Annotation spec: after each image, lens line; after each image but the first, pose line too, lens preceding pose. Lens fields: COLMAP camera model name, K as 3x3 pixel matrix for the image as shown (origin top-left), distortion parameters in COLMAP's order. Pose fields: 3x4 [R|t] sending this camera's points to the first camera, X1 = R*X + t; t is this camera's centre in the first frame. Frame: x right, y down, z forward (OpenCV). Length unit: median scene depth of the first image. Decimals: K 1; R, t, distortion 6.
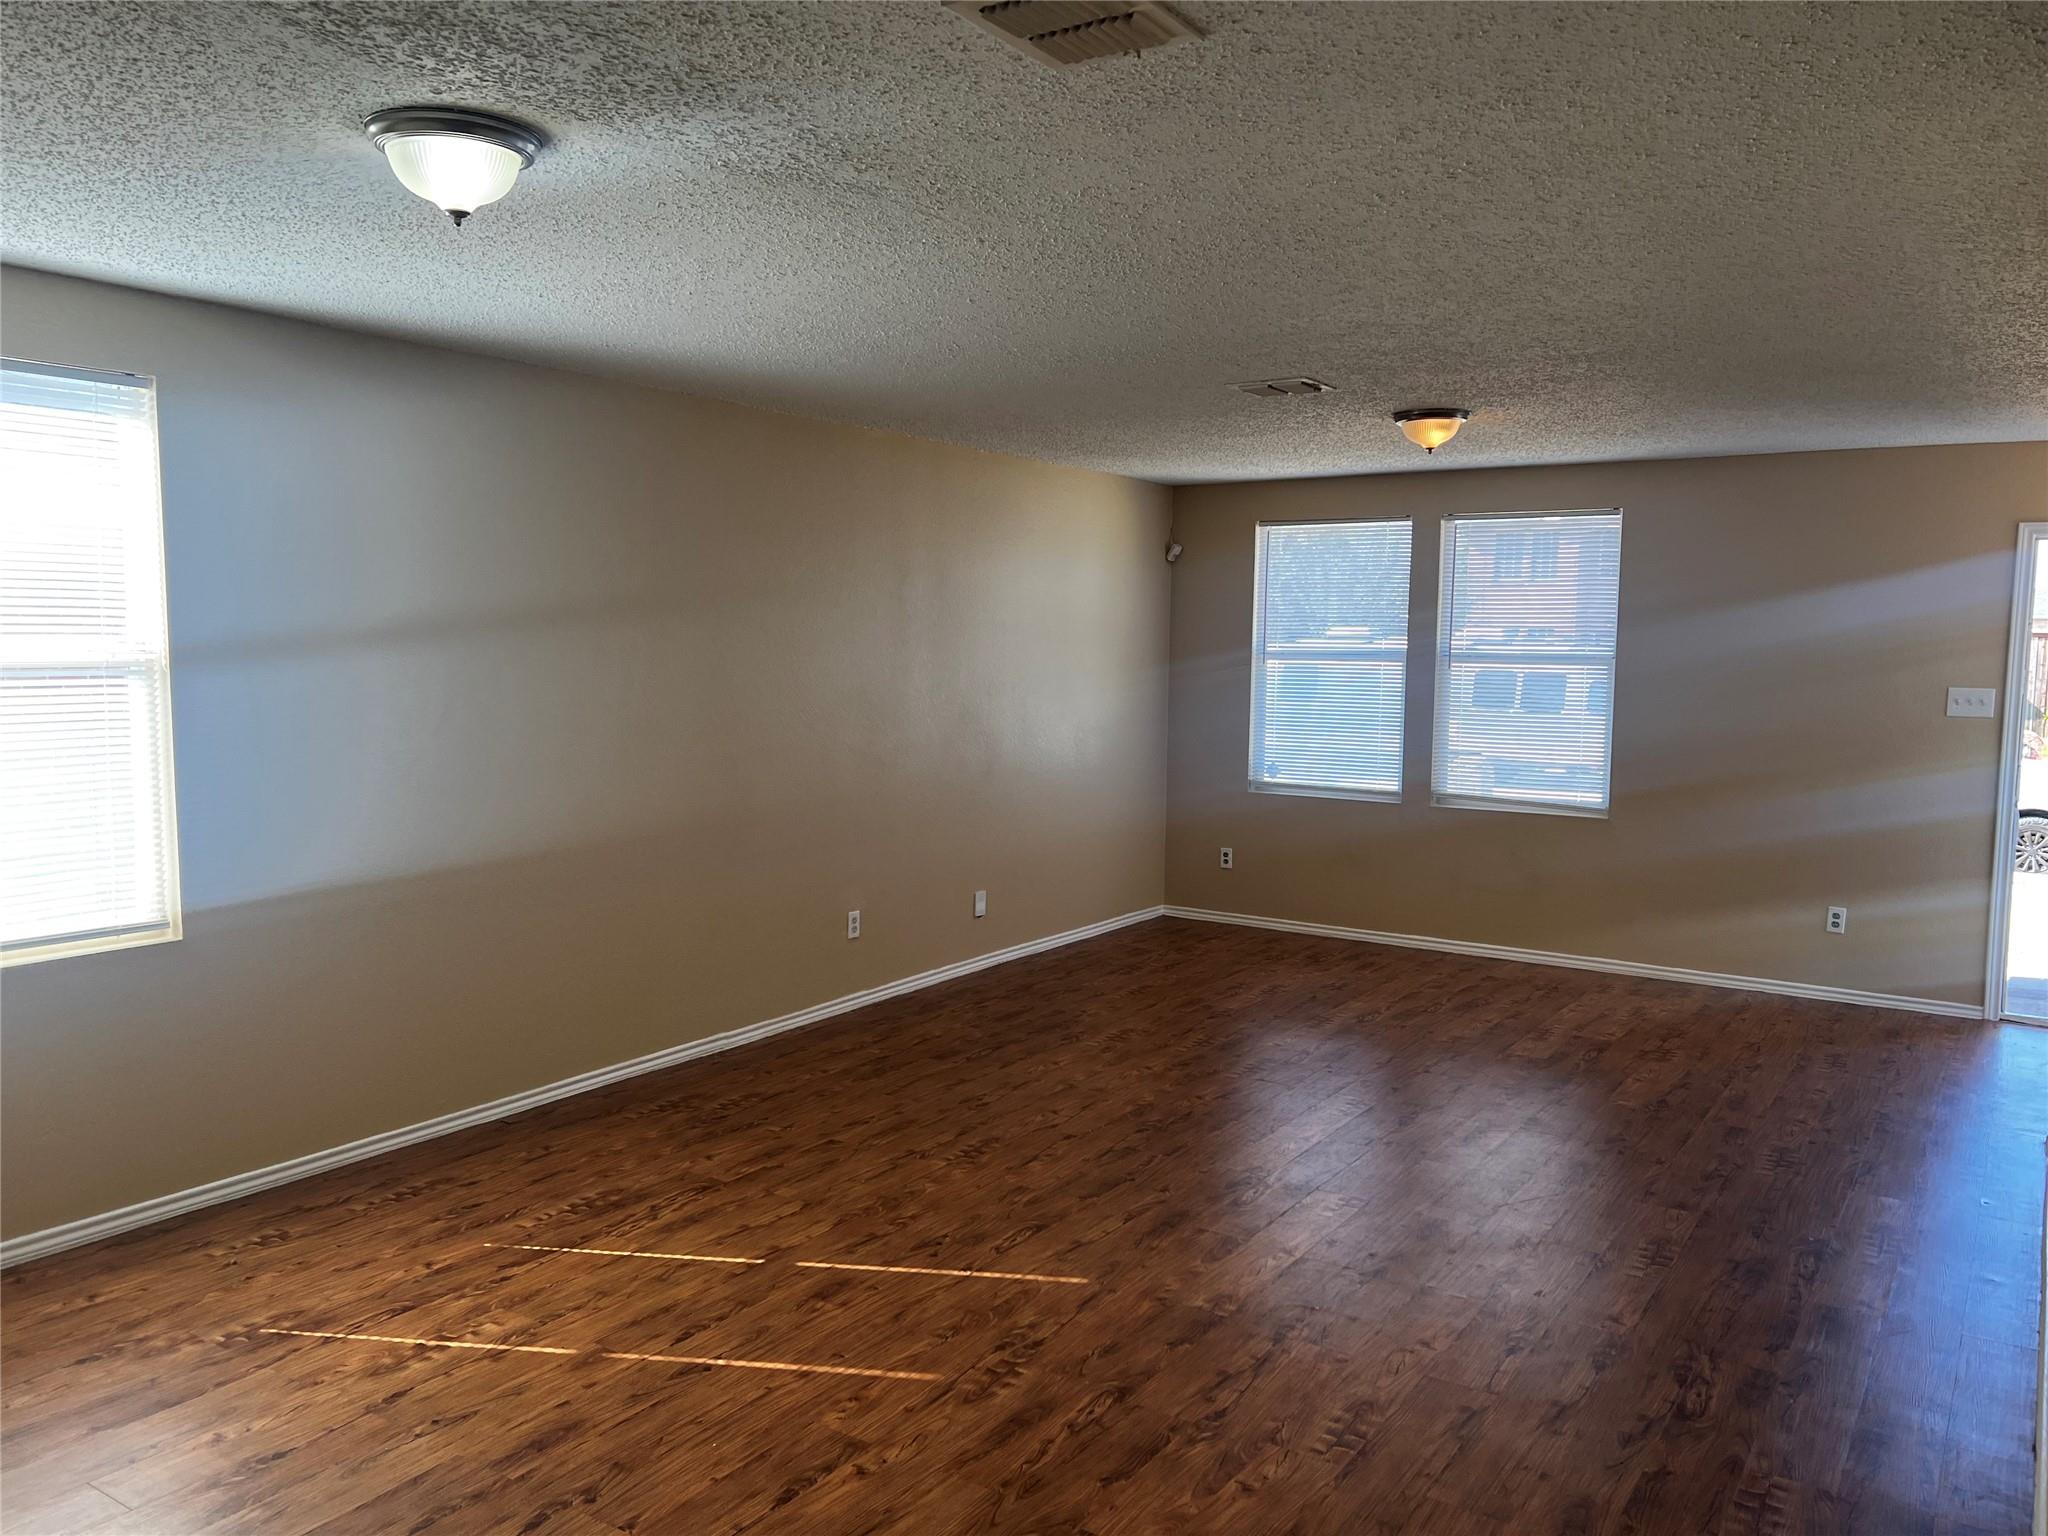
lens RADIAL K [[1540.5, 0, 1040.9], [0, 1540.5, 774.1], [0, 0, 1]] dist [0.064169, -0.089851]
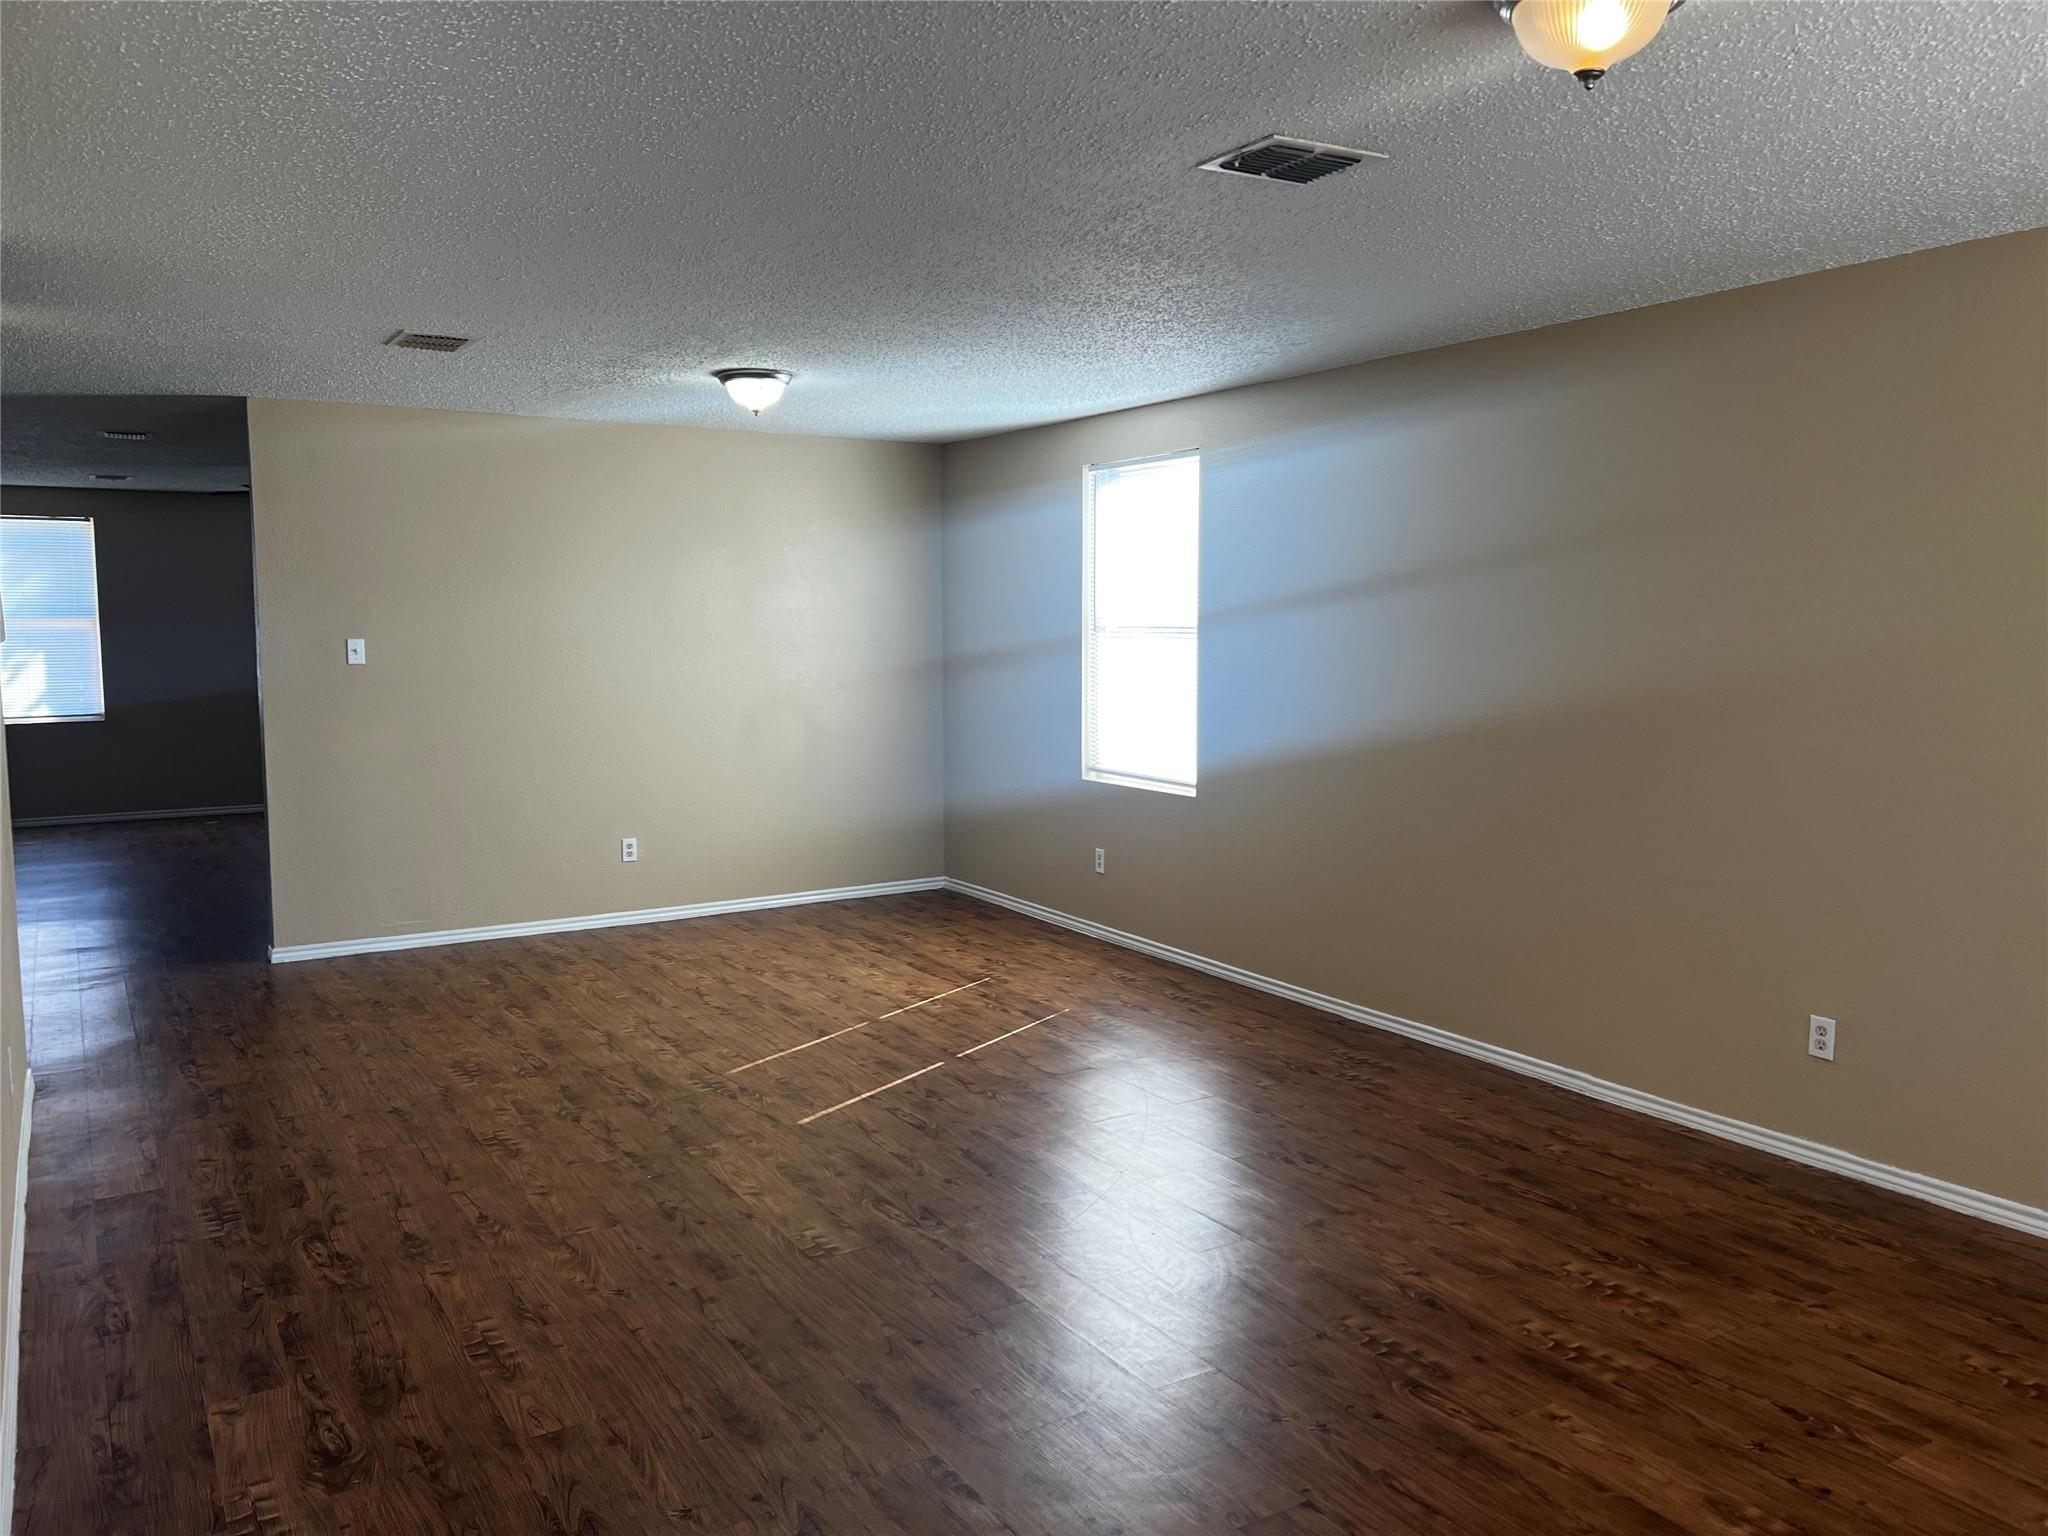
lens RADIAL K [[1540.5, 0, 1040.9], [0, 1540.5, 774.1], [0, 0, 1]] dist [0.064169, -0.089851]
pose [[-0.417381, 0.086983, -0.904559, 0.984502], [-0.084732, 0.987347, 0.134041, -0.120684], [0.904773, 0.132591, -0.404729, 1.549423]]
